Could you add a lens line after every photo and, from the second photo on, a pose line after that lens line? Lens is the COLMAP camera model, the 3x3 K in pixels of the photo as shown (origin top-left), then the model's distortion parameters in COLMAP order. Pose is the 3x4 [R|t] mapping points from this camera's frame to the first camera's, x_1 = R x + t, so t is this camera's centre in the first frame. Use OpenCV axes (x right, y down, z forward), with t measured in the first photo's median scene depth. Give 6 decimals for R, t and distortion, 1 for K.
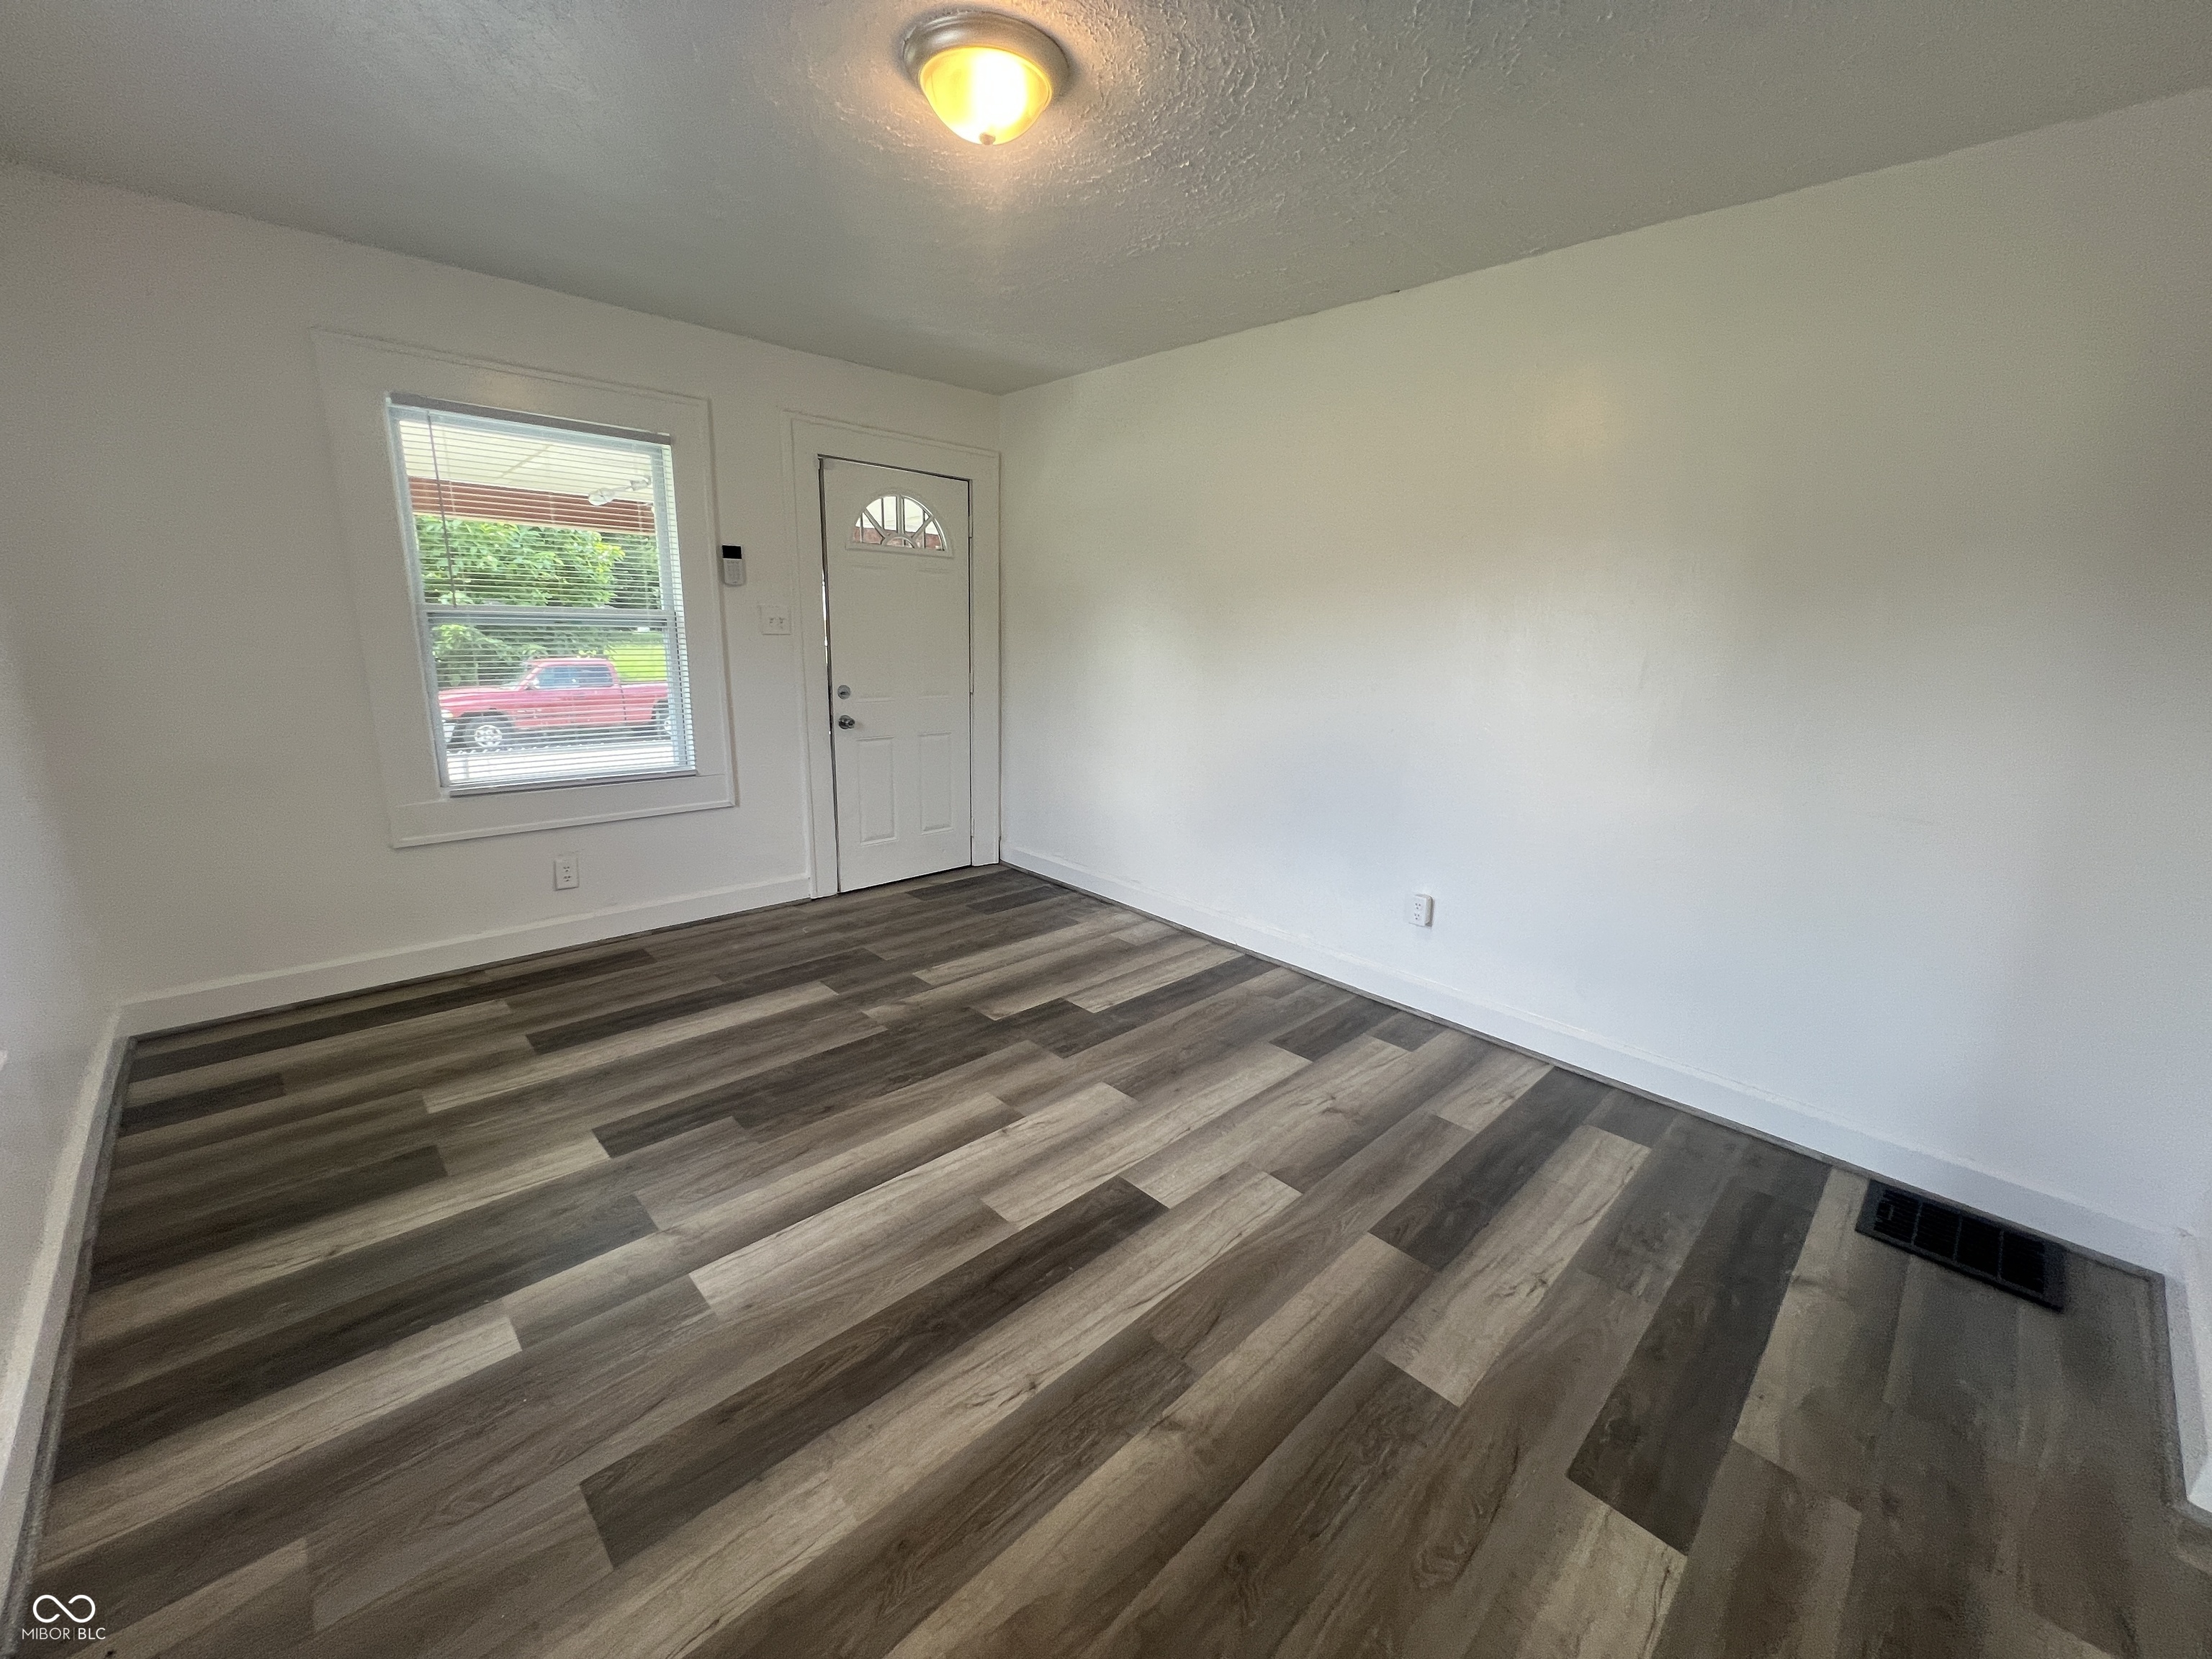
lens RADIAL K [[883.7, 0, 1106.0], [0, 883.7, 829.5], [0, 0, 1]] dist [-0.001596, 0.000860]
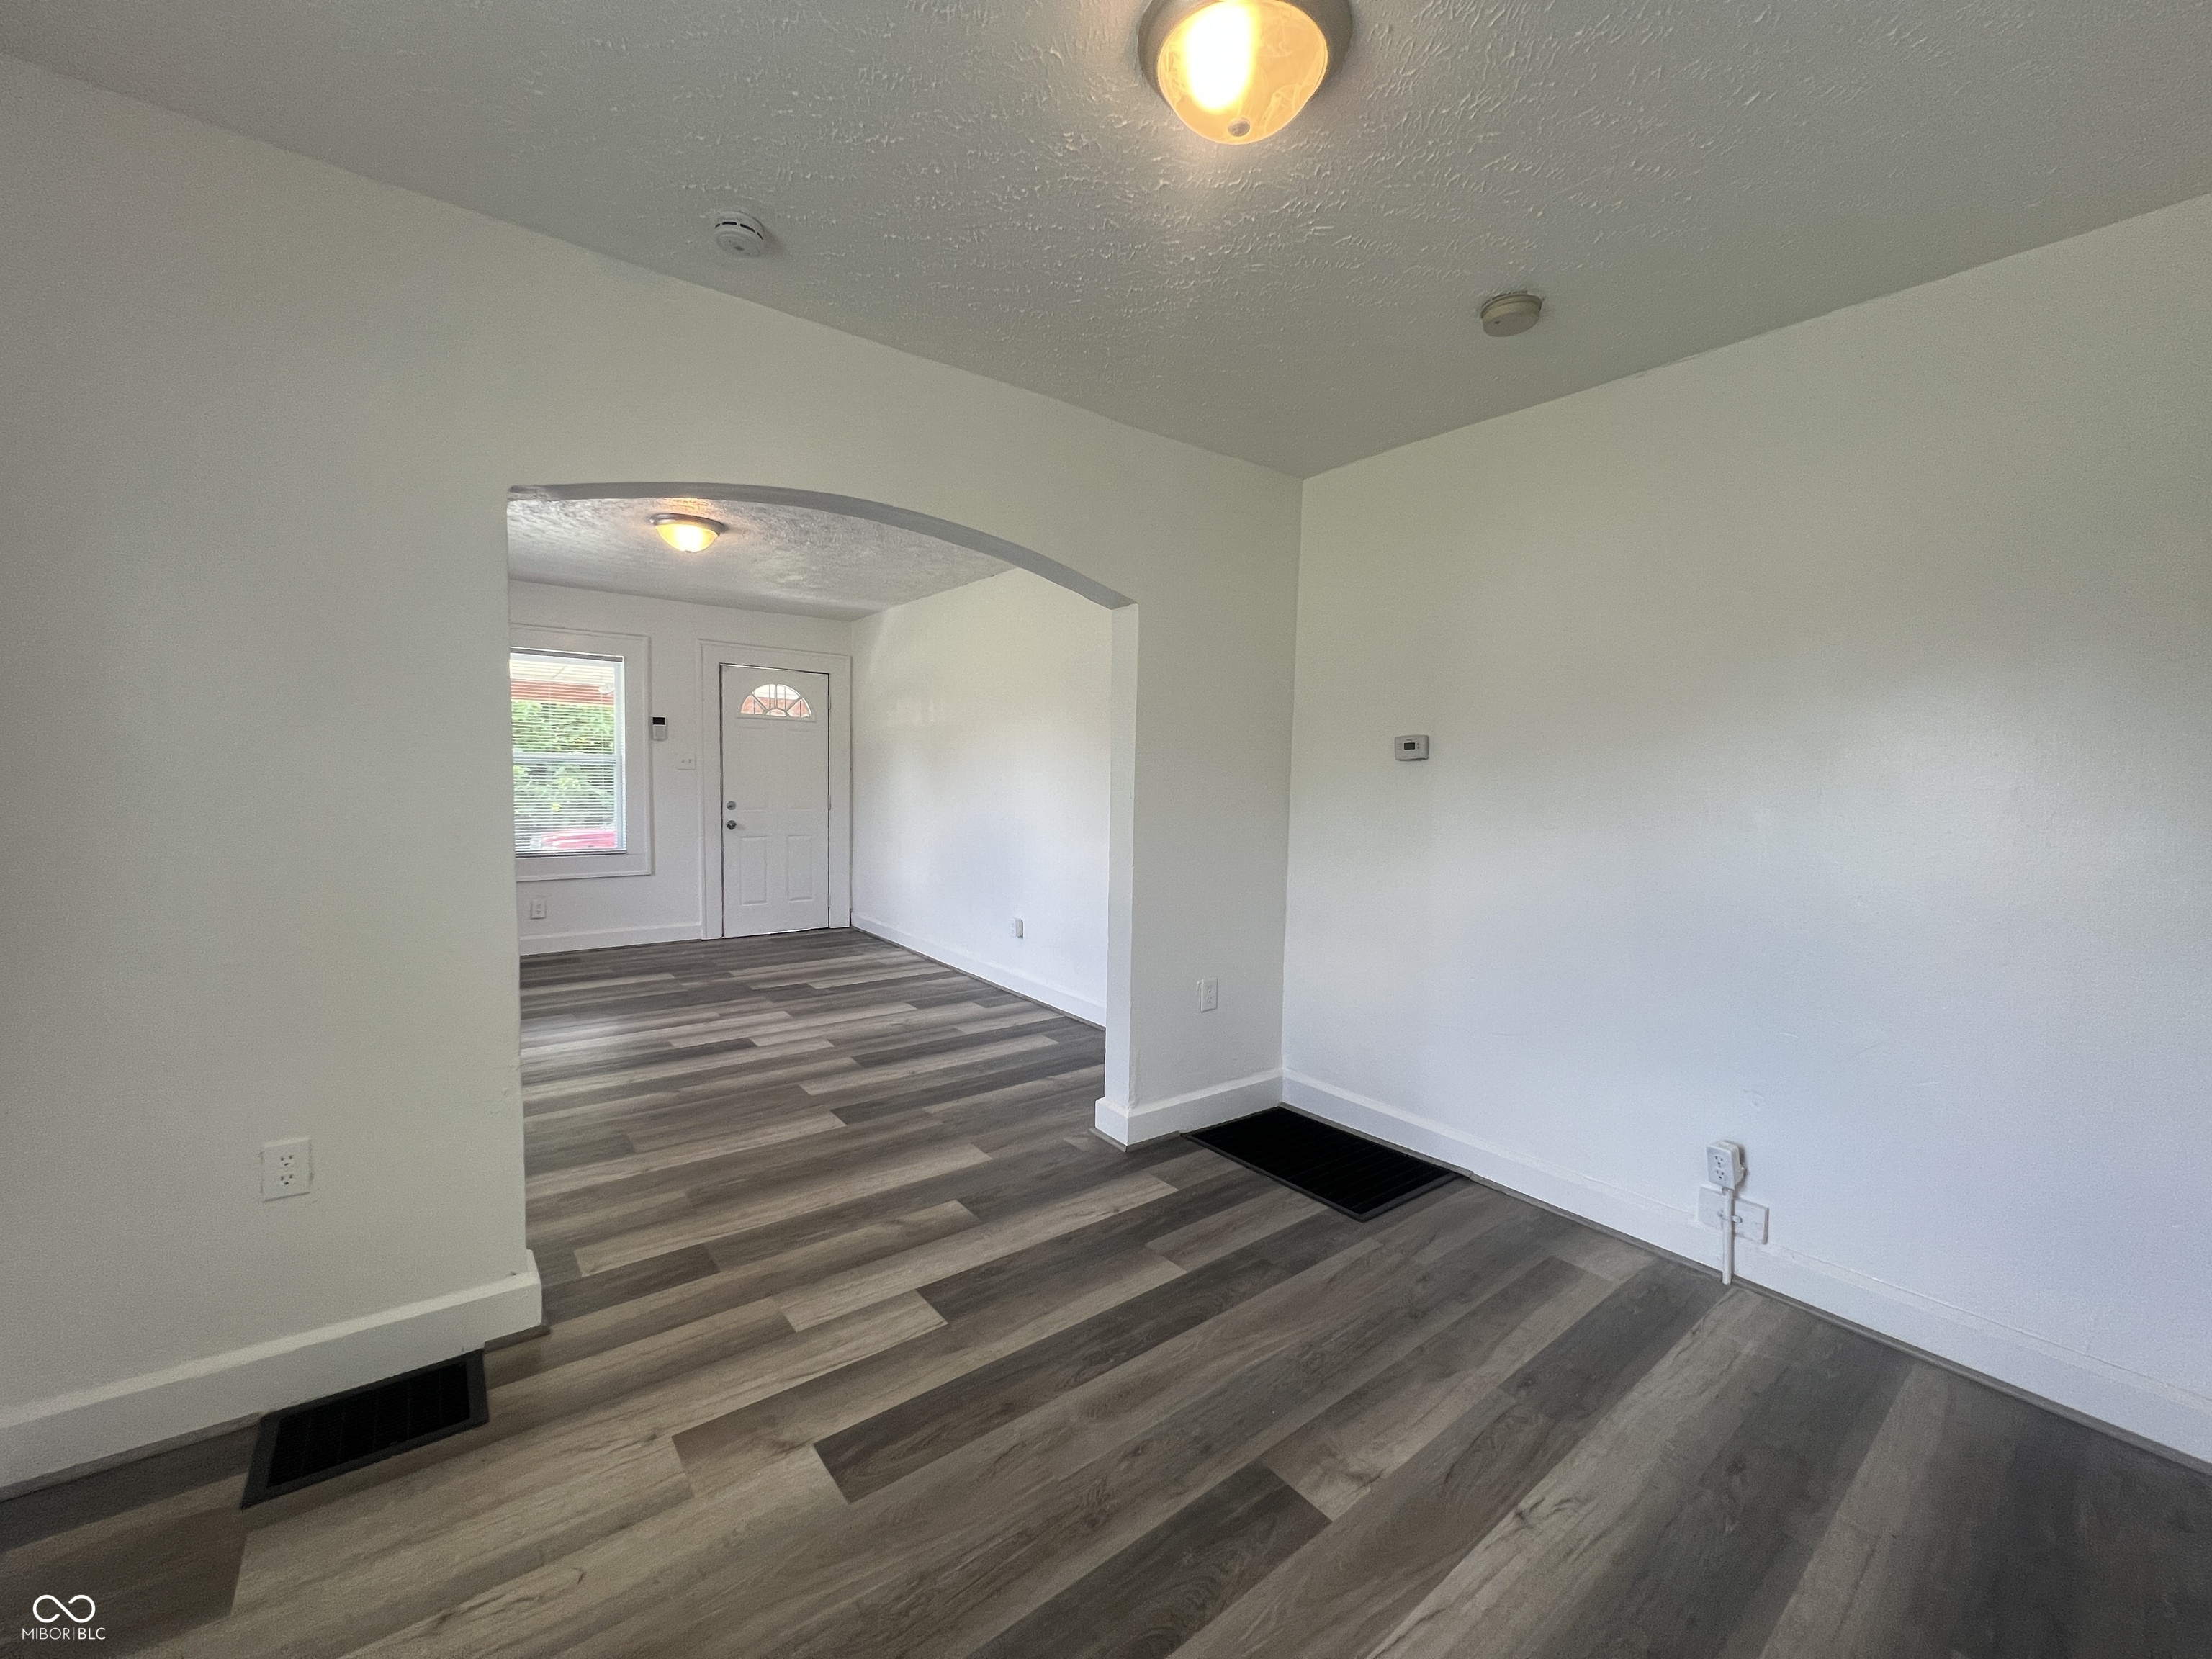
lens RADIAL K [[883.7, 0, 1106.0], [0, 883.7, 829.5], [0, 0, 1]] dist [-0.001596, 0.000860]
pose [[0.994603, -0.003579, -0.103692, 0.839171], [-0.014060, 0.985537, -0.168878, 0.225428], [0.102796, 0.169424, 0.980168, -0.731835]]
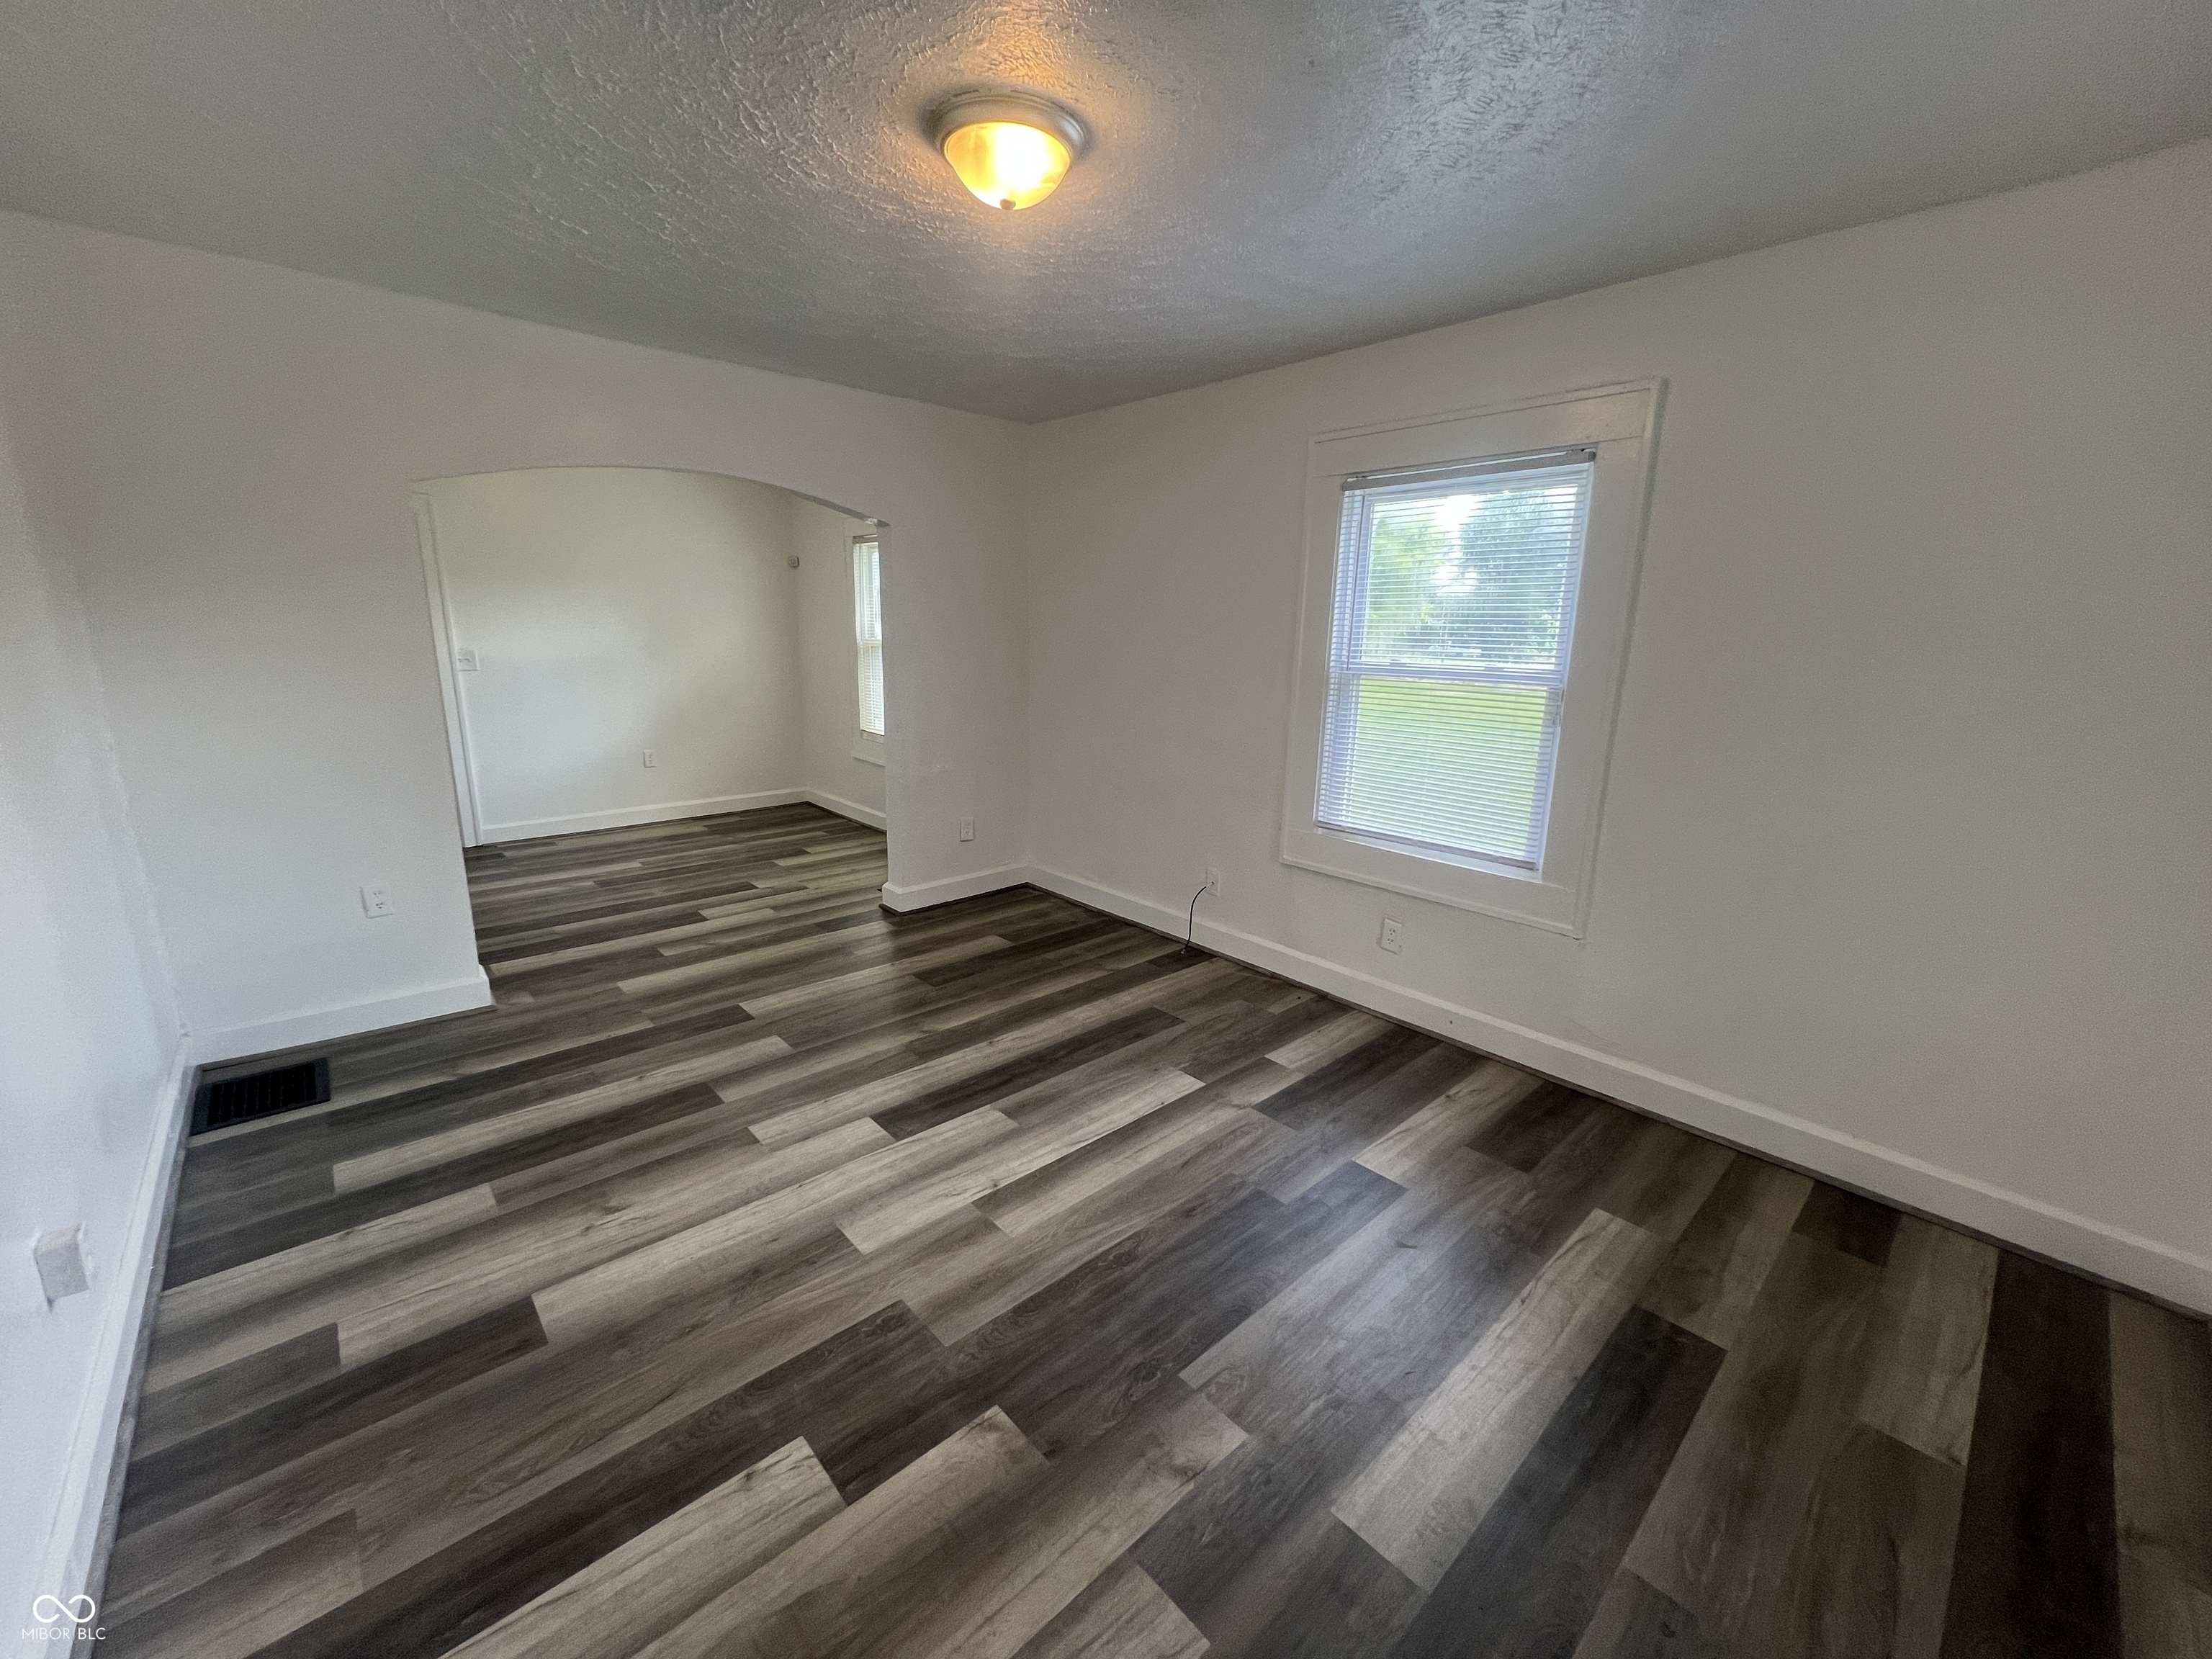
lens RADIAL K [[879.2, 0, 1106.0], [0, 879.2, 829.5], [0, 0, 1]] dist [-0.001677, -0.000652]
pose [[-0.998091, -0.058435, 0.019969, -0.215396], [-0.043658, 0.896420, 0.441050, -0.405200], [-0.043674, 0.439337, -0.897260, 1.563990]]
